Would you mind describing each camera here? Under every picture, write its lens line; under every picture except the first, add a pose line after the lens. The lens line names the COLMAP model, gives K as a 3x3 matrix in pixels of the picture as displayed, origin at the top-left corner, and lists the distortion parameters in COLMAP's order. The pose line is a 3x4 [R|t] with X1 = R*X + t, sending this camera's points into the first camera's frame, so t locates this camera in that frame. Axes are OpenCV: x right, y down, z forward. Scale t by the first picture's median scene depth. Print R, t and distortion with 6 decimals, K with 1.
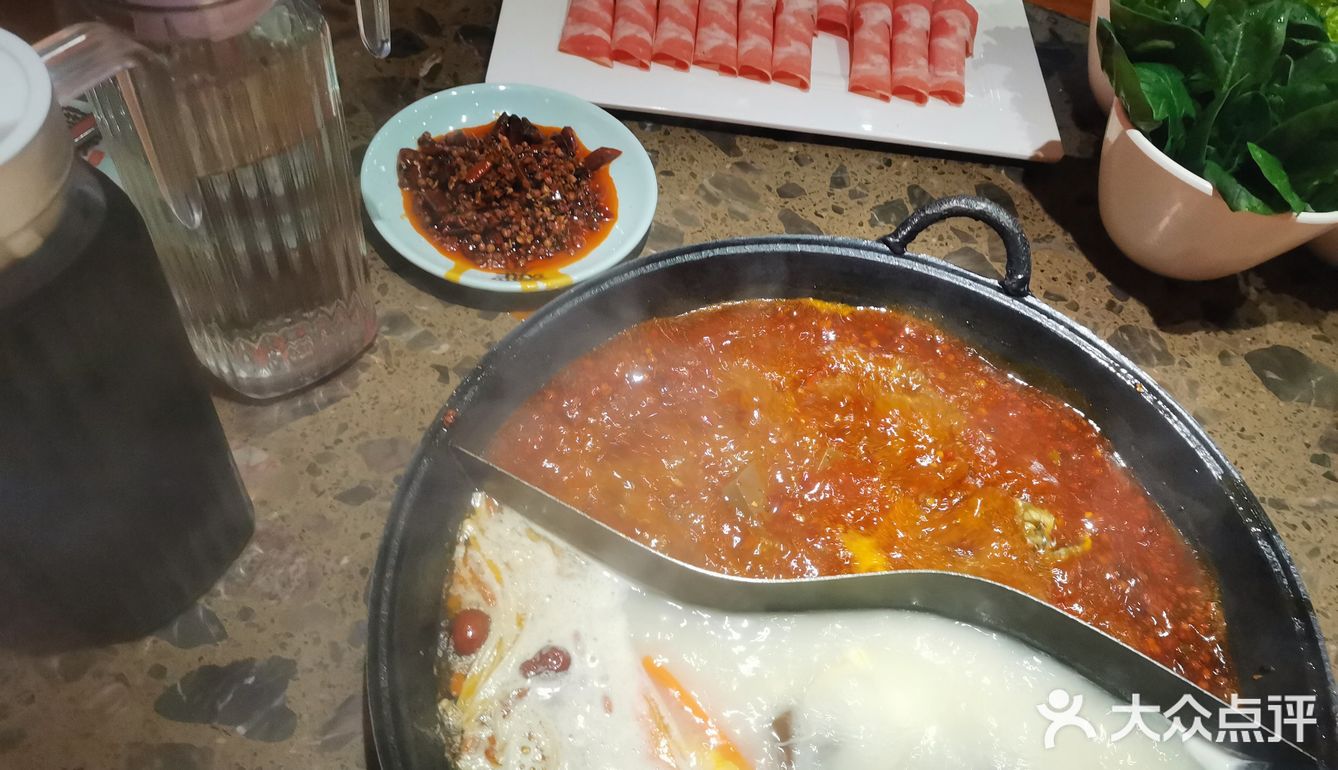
lens RADIAL K [[974.9, 0, 669.0], [0, 974.9, 385.0], [0, 0, 1]] dist [0.076361, -0.121651]
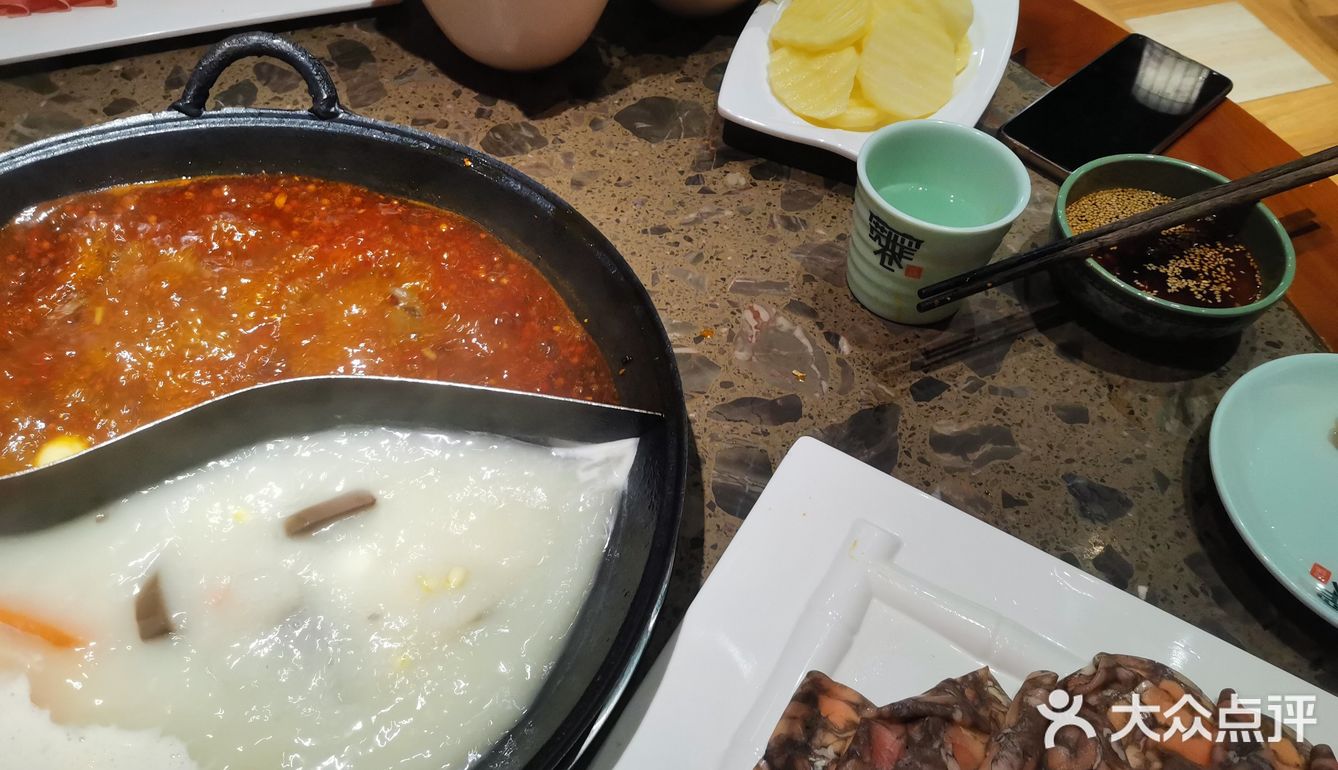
lens RADIAL K [[974.9, 0, 669.0], [0, 974.9, 385.0], [0, 0, 1]] dist [0.076361, -0.121651]
pose [[0.899879, -0.375189, 0.222378, 0.299853], [0.375377, 0.925870, 0.043091, 0.207339], [-0.222060, 0.044699, 0.974008, -0.001769]]
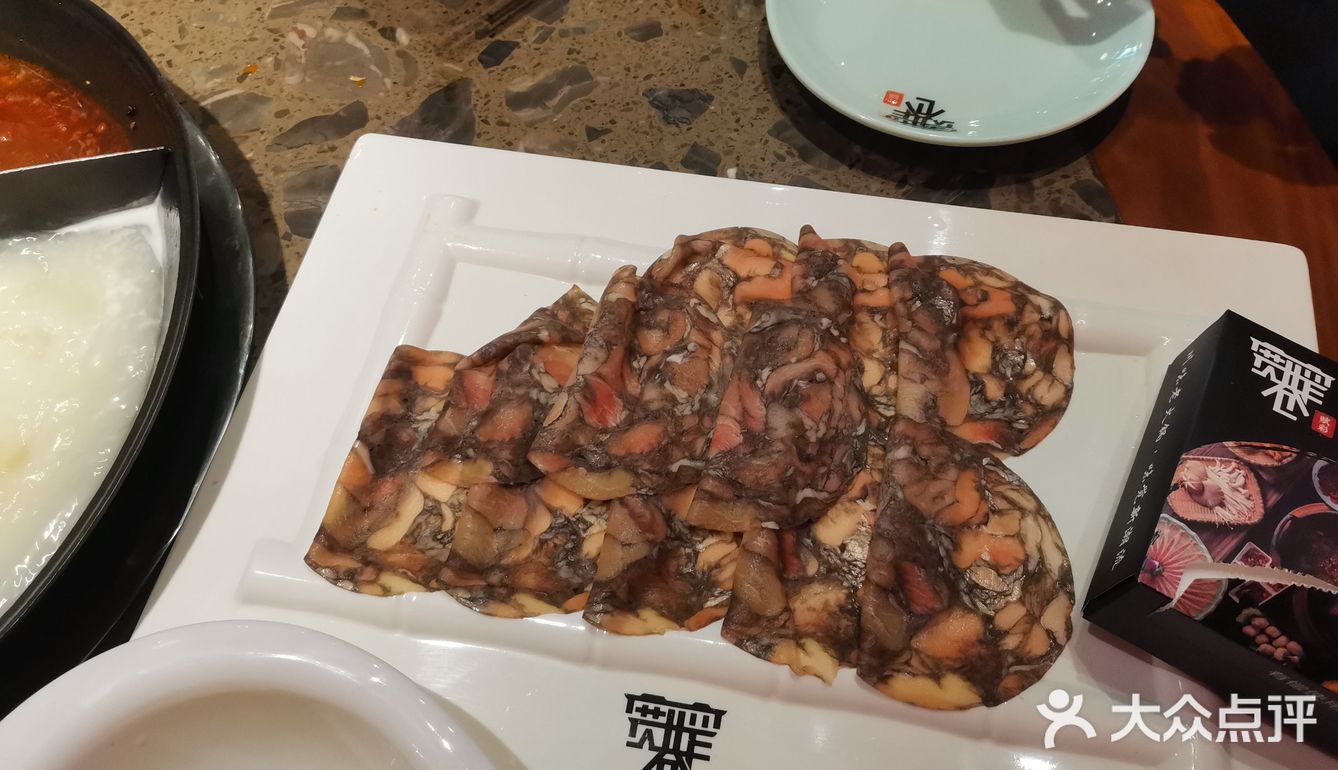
lens RADIAL K [[974.9, 0, 669.0], [0, 974.9, 385.0], [0, 0, 1]] dist [0.076361, -0.121651]
pose [[0.690761, -0.685634, 0.229684, 0.414760], [0.640794, 0.727615, 0.244867, 0.416012], [-0.335011, -0.021964, 0.941958, -0.027438]]
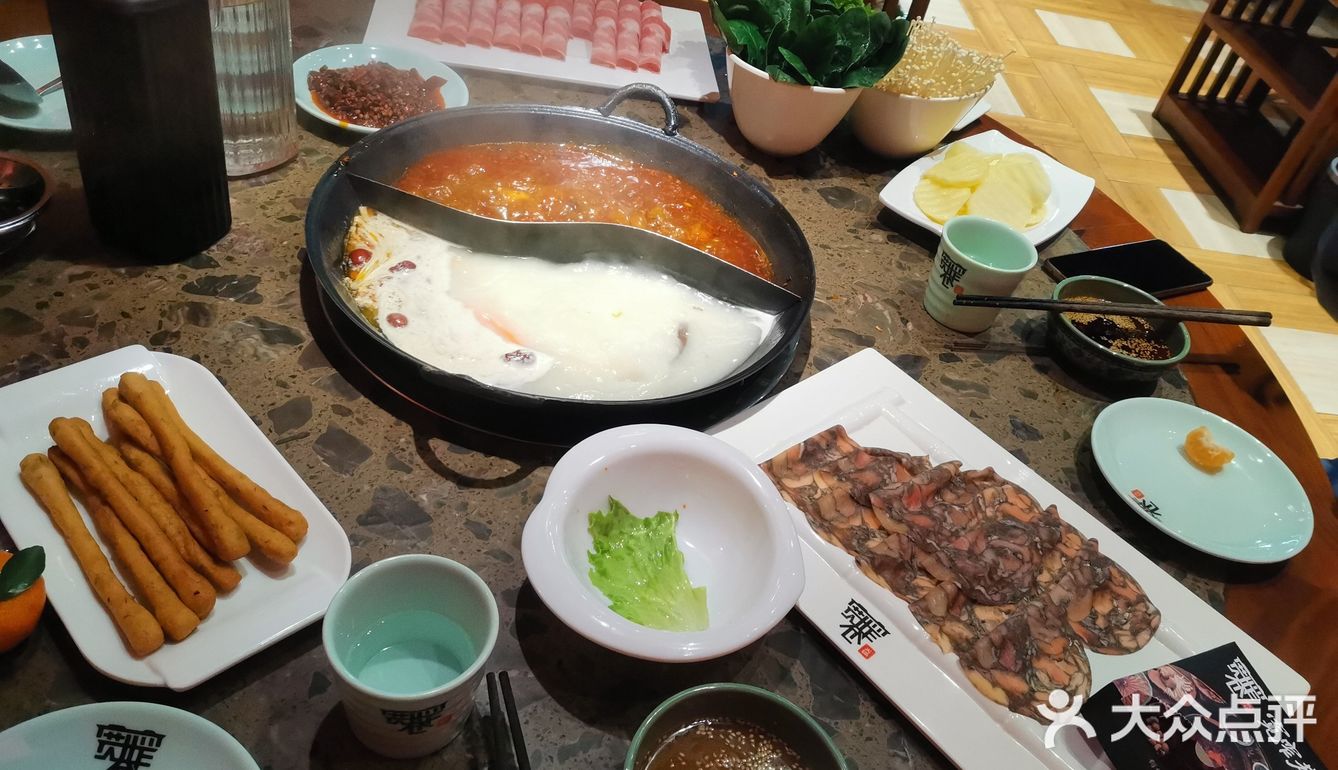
lens RADIAL K [[974.9, 0, 669.0], [0, 974.9, 385.0], [0, 0, 1]] dist [0.076361, -0.121651]
pose [[0.989928, -0.037996, 0.136376, 0.077302], [0.062472, 0.981688, -0.179961, 0.598551], [-0.127041, 0.186669, 0.974174, -0.578213]]
